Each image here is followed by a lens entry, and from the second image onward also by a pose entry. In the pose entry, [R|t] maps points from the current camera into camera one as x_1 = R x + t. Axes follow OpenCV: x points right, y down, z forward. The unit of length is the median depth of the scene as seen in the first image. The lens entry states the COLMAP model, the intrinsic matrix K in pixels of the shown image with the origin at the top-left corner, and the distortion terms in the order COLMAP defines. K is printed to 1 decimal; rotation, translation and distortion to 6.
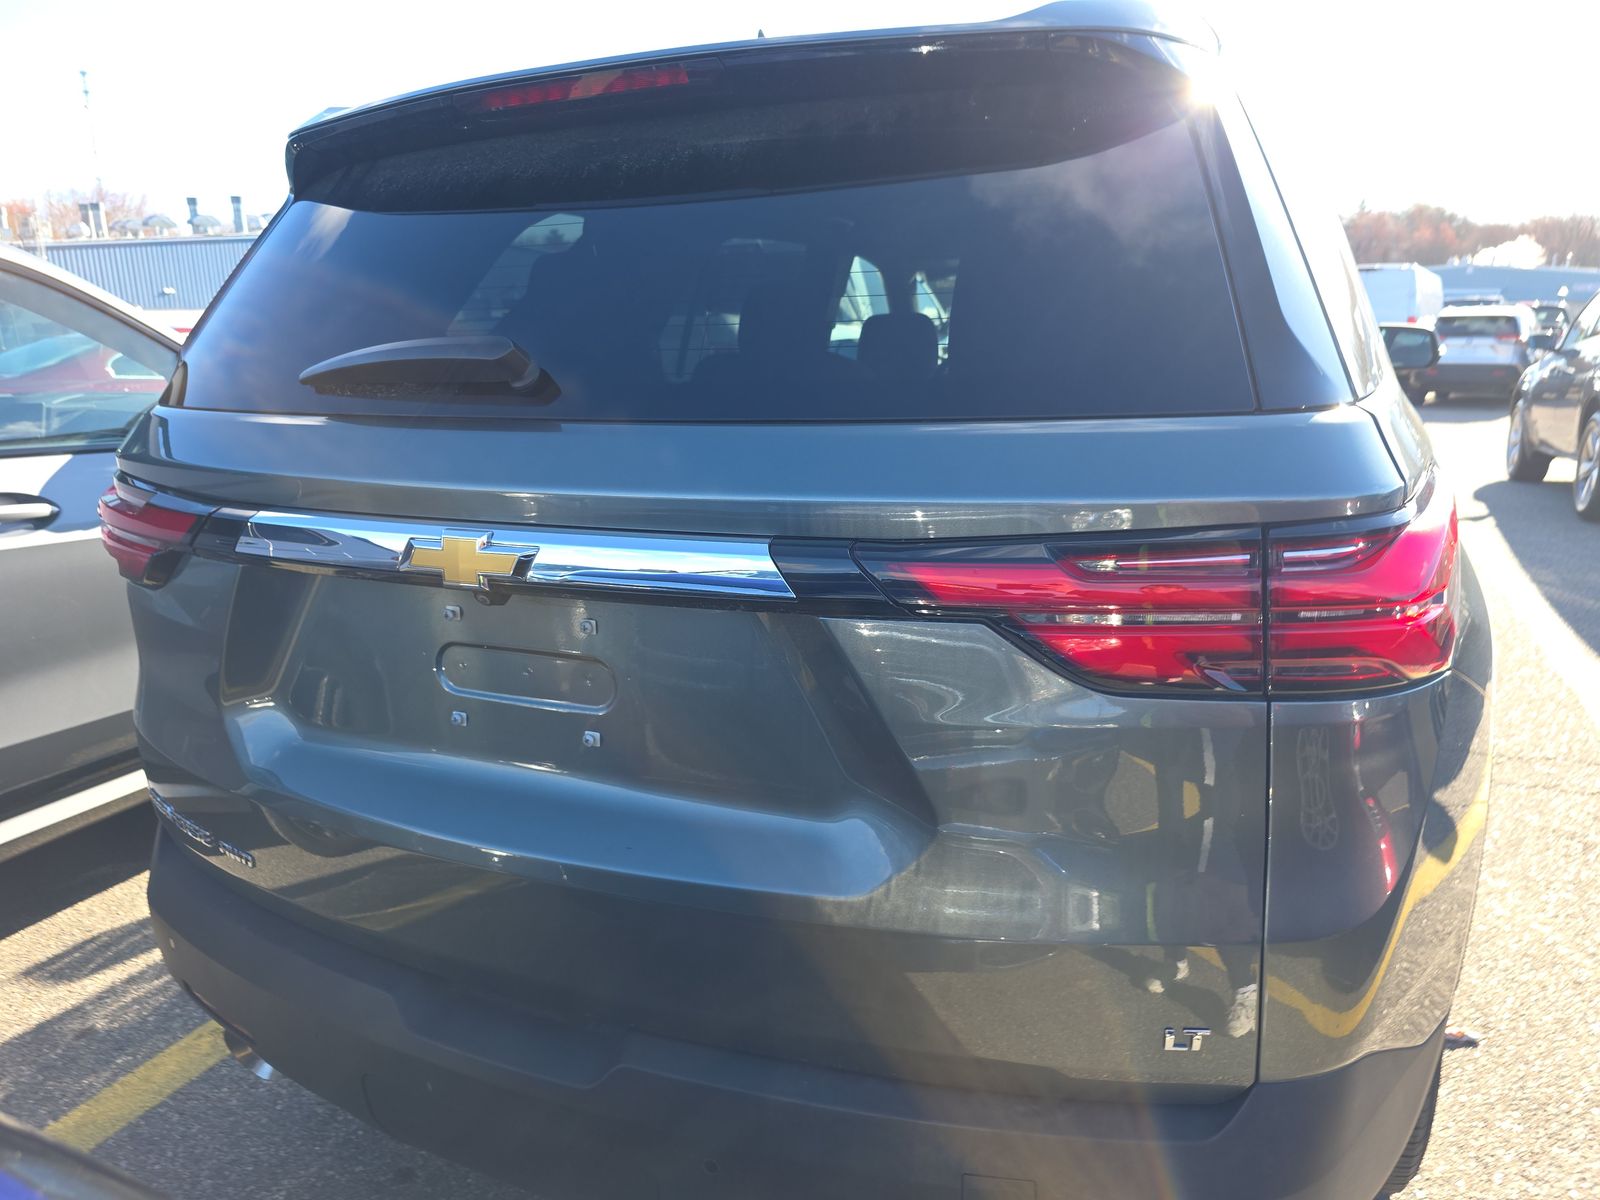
lens RADIAL K [[1061.4, 0, 802.1], [0, 1061.4, 595.6], [0, 0, 1]] dist [0.002927, -0.006375]
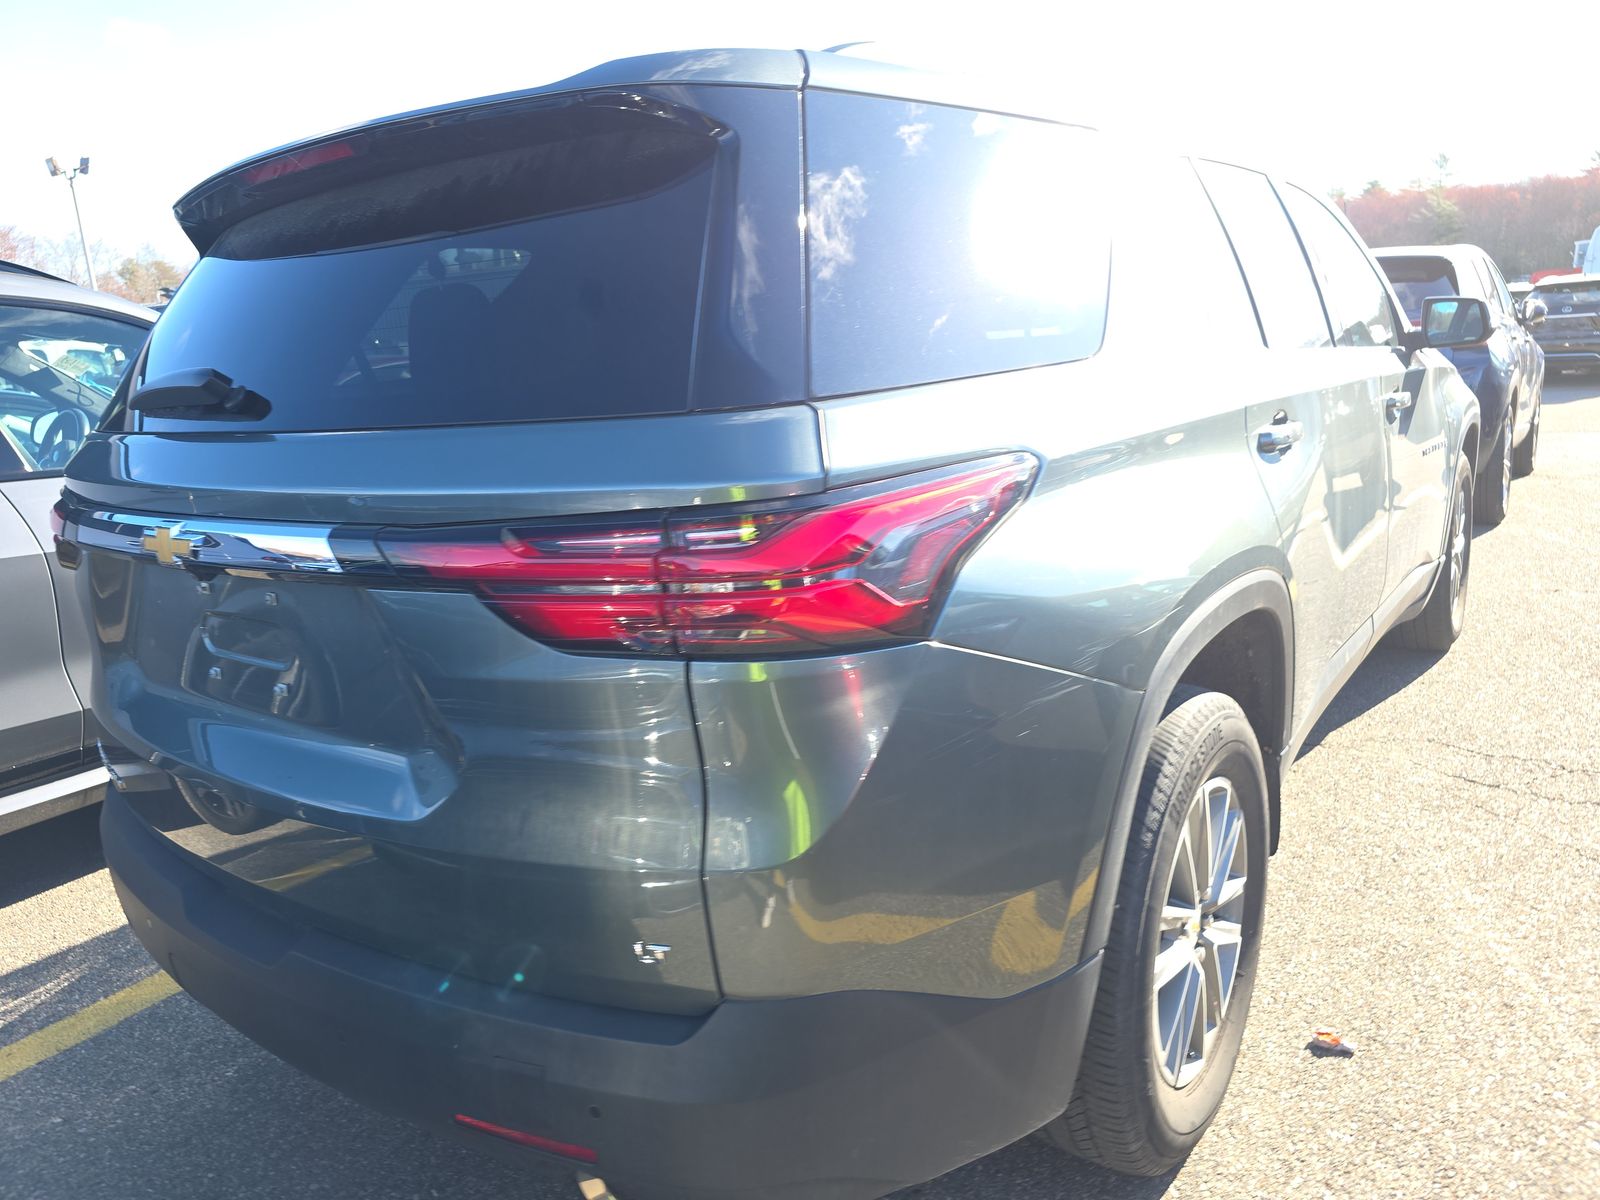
lens RADIAL K [[1061.4, 0, 794.1], [0, 1061.4, 599.5], [0, 0, 1]] dist [0.002927, -0.006375]
pose [[0.975707, 0.008990, -0.218894, 0.381350], [-0.007634, 0.999946, 0.007040, 0.010117], [0.218945, -0.005198, 0.975723, -0.045343]]
